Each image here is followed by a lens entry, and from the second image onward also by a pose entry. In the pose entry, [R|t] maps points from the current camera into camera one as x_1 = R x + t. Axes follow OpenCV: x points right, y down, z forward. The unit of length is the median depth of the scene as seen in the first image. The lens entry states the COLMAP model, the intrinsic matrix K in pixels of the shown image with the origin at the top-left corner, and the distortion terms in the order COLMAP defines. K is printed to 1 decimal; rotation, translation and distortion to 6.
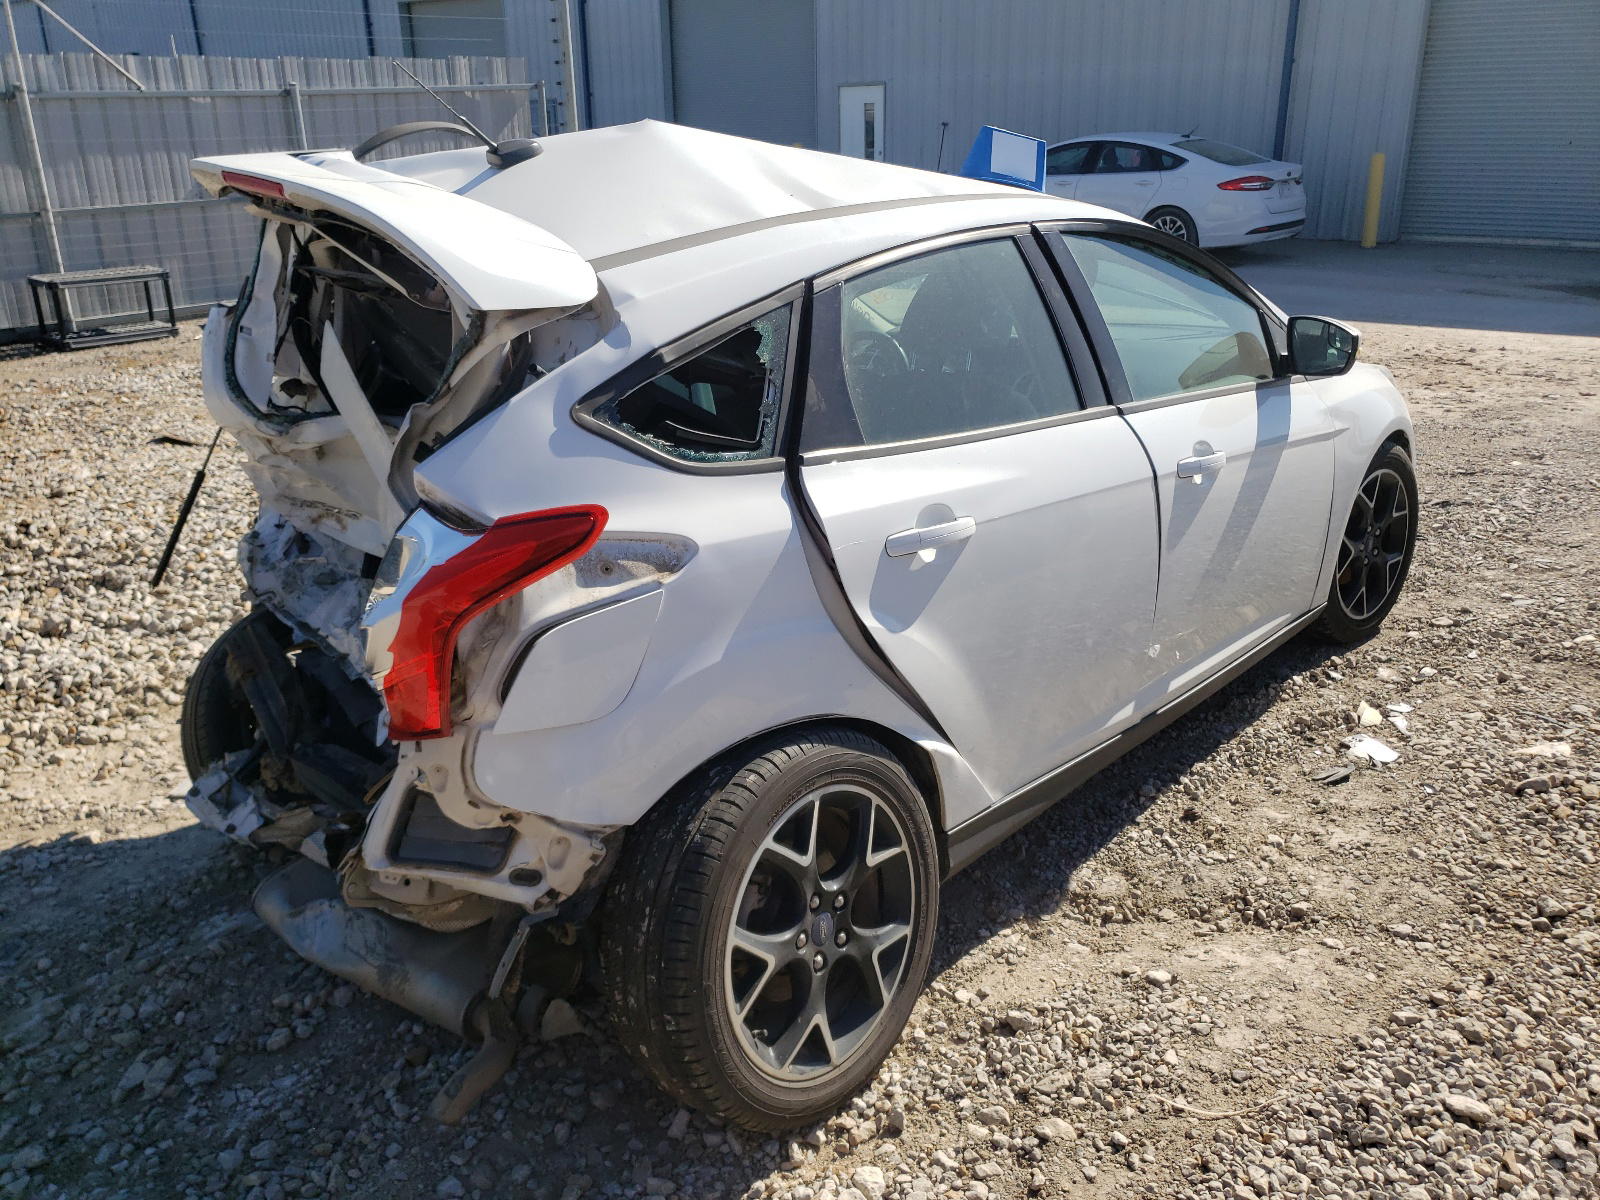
lens RADIAL K [[1221.2, 0, 777.6], [0, 1221.2, 599.3], [0, 0, 1]] dist [-0.001896, -0.001039]
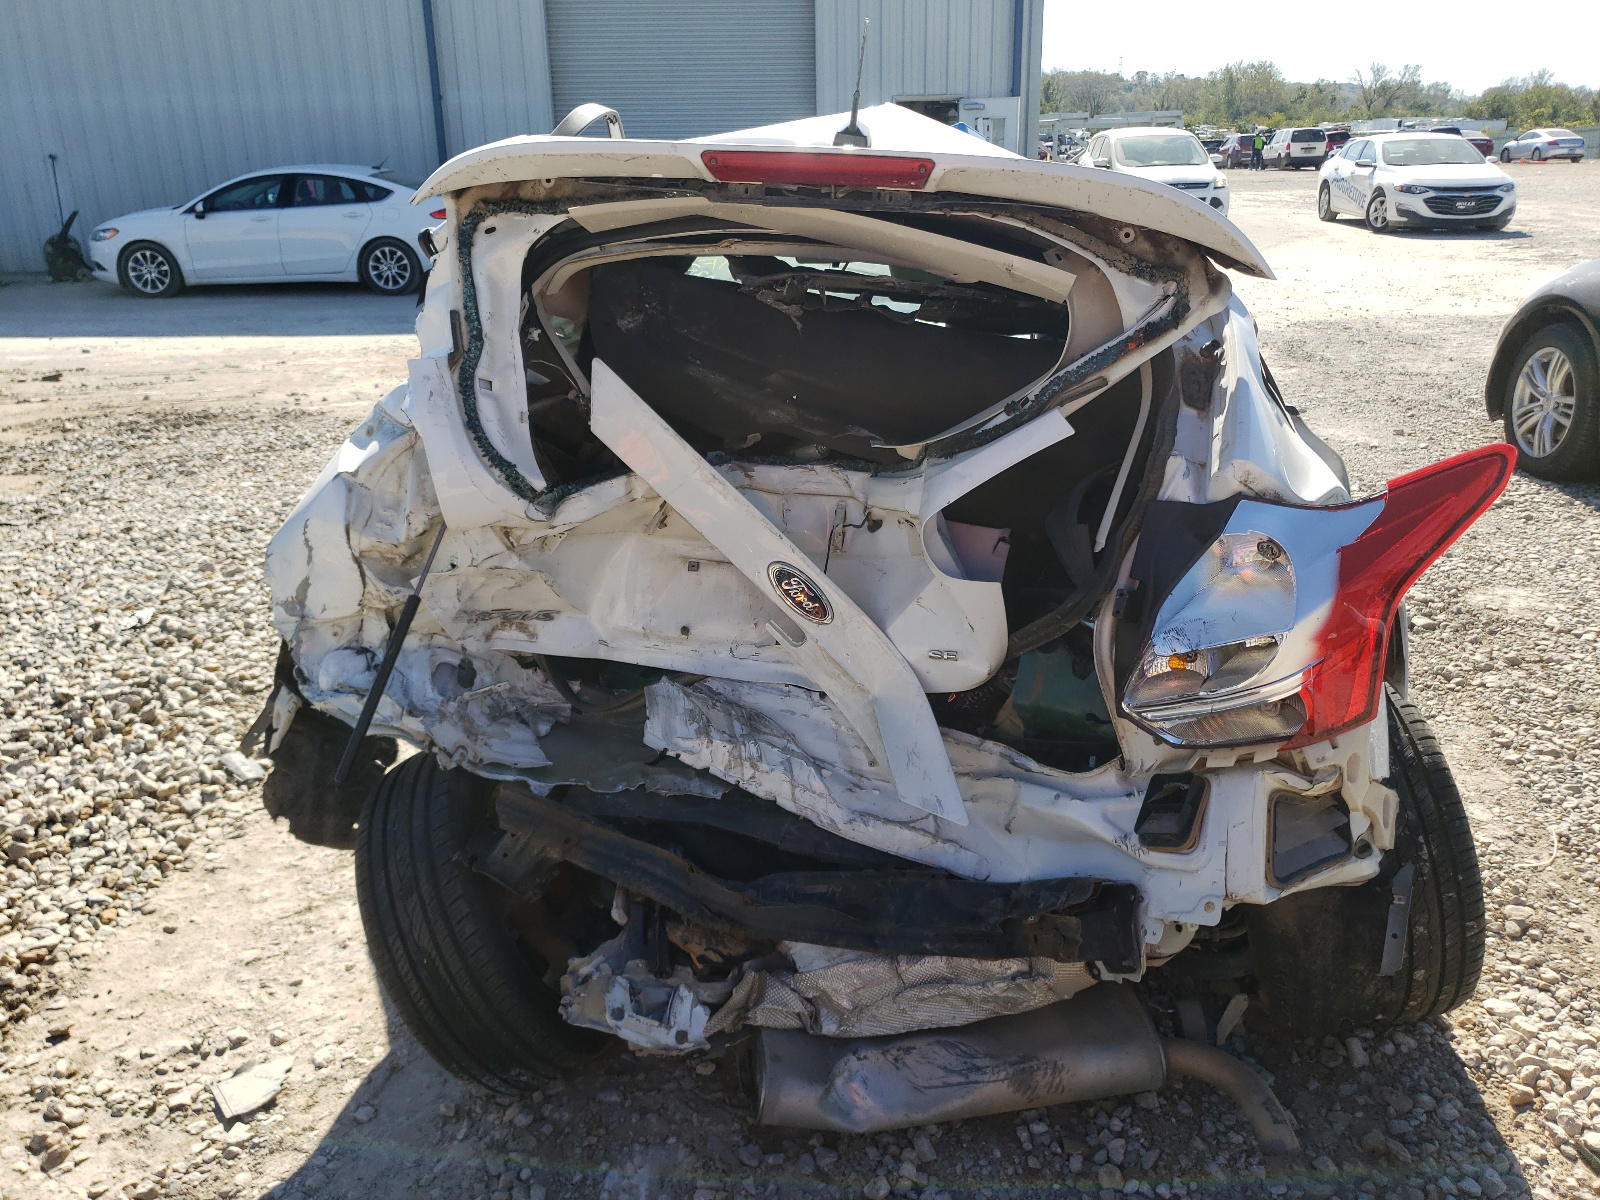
lens RADIAL K [[1221.2, 0, 777.6], [0, 1221.2, 599.3], [0, 0, 1]] dist [-0.001896, -0.001039]
pose [[0.747713, -0.221687, 0.625924, -0.129640], [0.239063, 0.969287, 0.057720, -0.015999], [-0.619495, 0.106477, 0.777745, 0.056112]]
